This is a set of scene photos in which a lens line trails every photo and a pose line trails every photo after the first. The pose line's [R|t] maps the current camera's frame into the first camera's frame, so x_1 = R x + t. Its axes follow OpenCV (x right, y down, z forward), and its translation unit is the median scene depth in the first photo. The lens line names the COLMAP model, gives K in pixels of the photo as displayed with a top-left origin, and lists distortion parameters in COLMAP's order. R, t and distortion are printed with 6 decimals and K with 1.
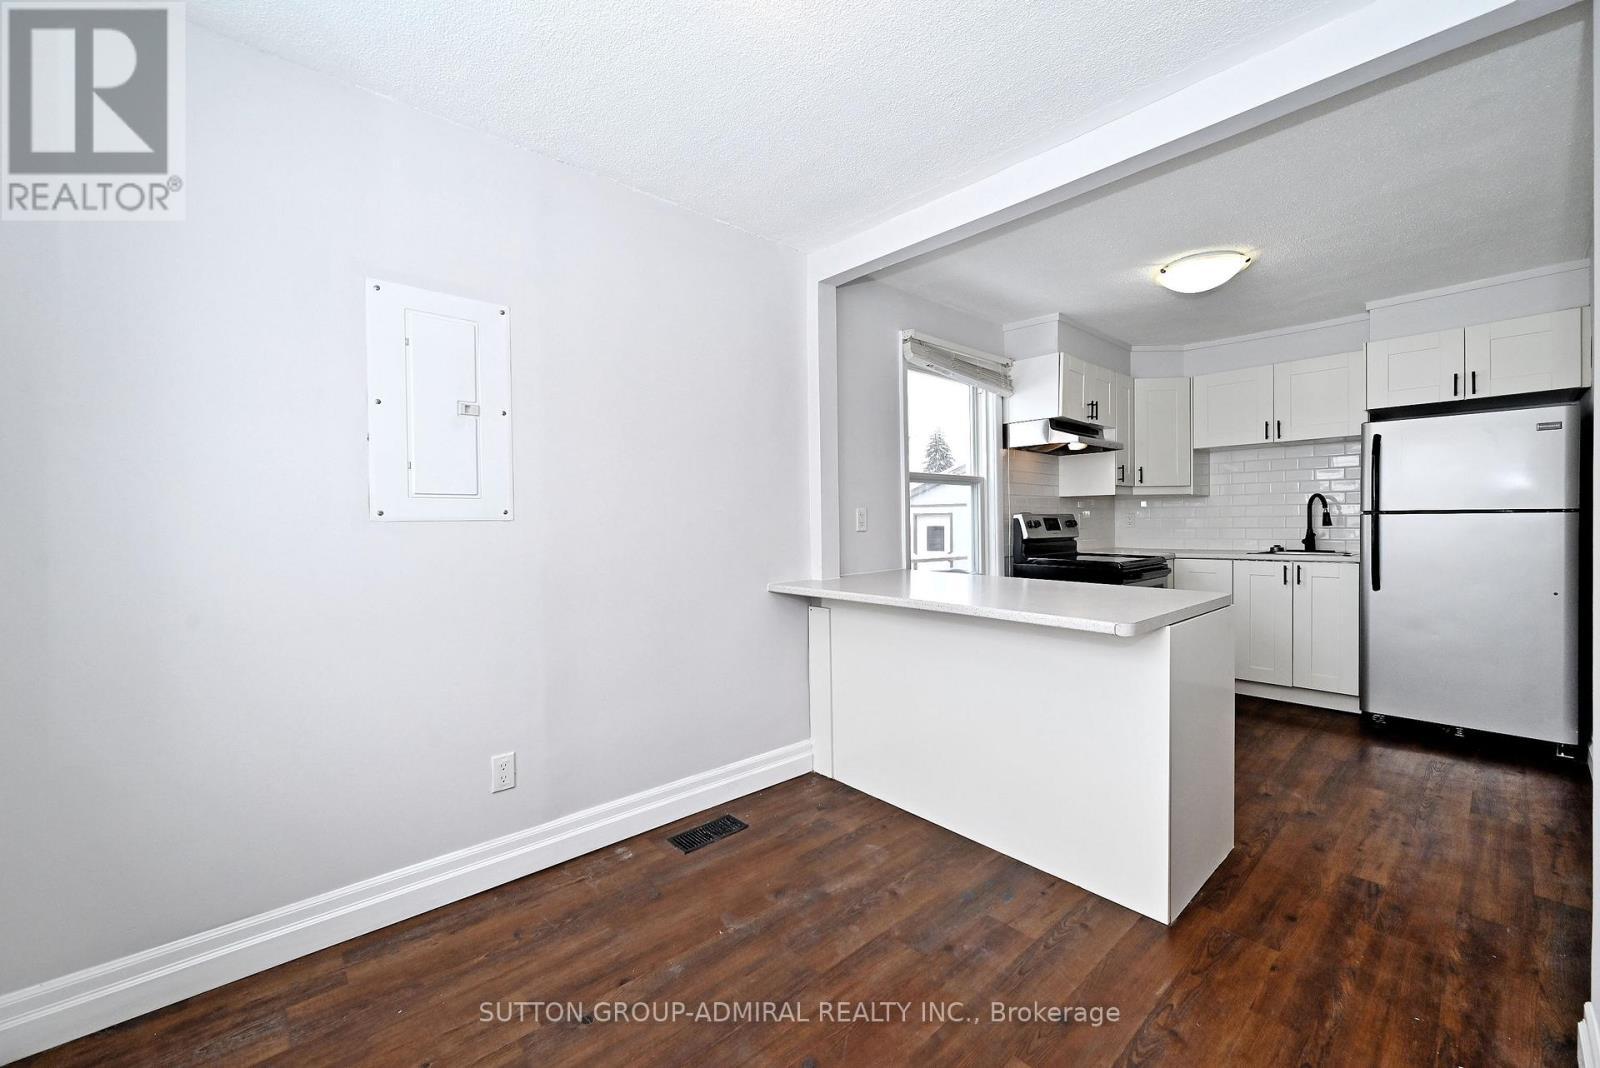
lens RADIAL K [[640.6, 0, 820.5], [0, 640.6, 535.6], [0, 0, 1]] dist [-0.000223, 0.000024]
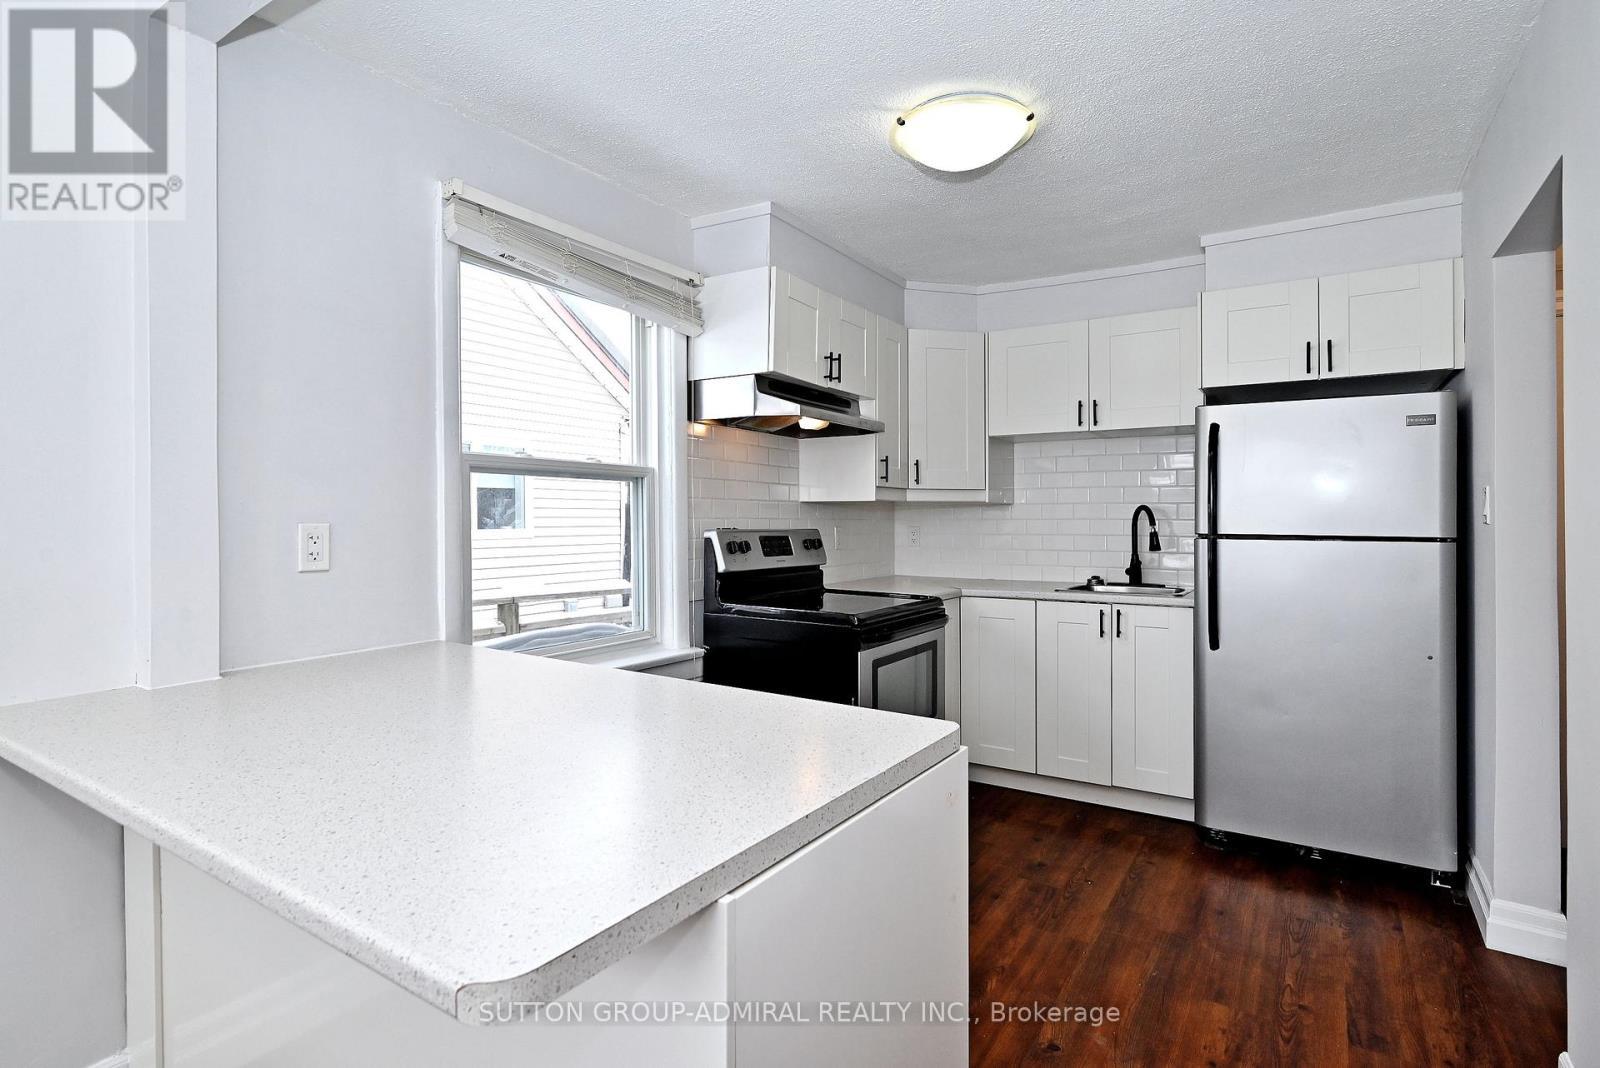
lens RADIAL K [[795.8, 0, 808.7], [0, 795.8, 518.1], [0, 0, 1]] dist [0.001866, -0.000306]
pose [[0.969828, 0.015205, 0.243315, 0.216001], [-0.009252, 0.999630, -0.025590, -0.027203], [-0.243614, 0.022567, 0.969610, 0.251821]]
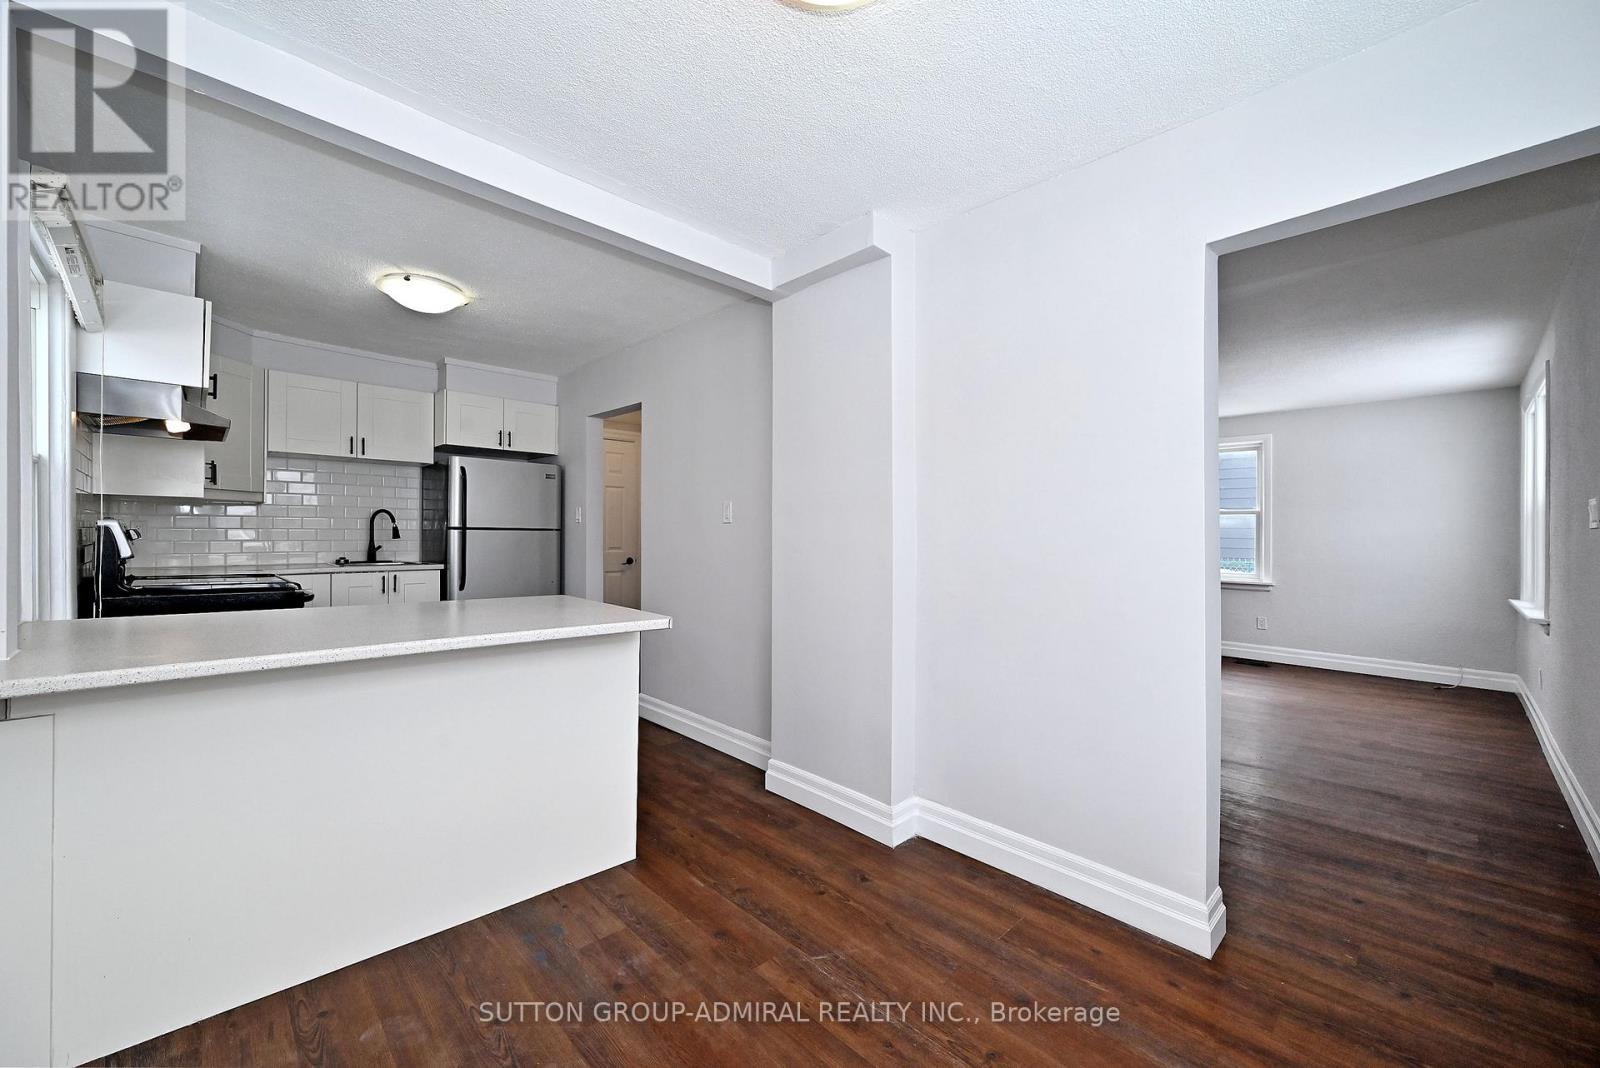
lens RADIAL K [[612.5, 0, 800.0], [0, 612.5, 534.0], [0, 0, 1]] dist [0.000288, 0.000028]
pose [[-0.010975, 0.011237, 0.999877, -0.310752], [0.011127, 0.999876, -0.011115, -0.004210], [-0.999878, 0.011004, -0.011099, 0.320002]]
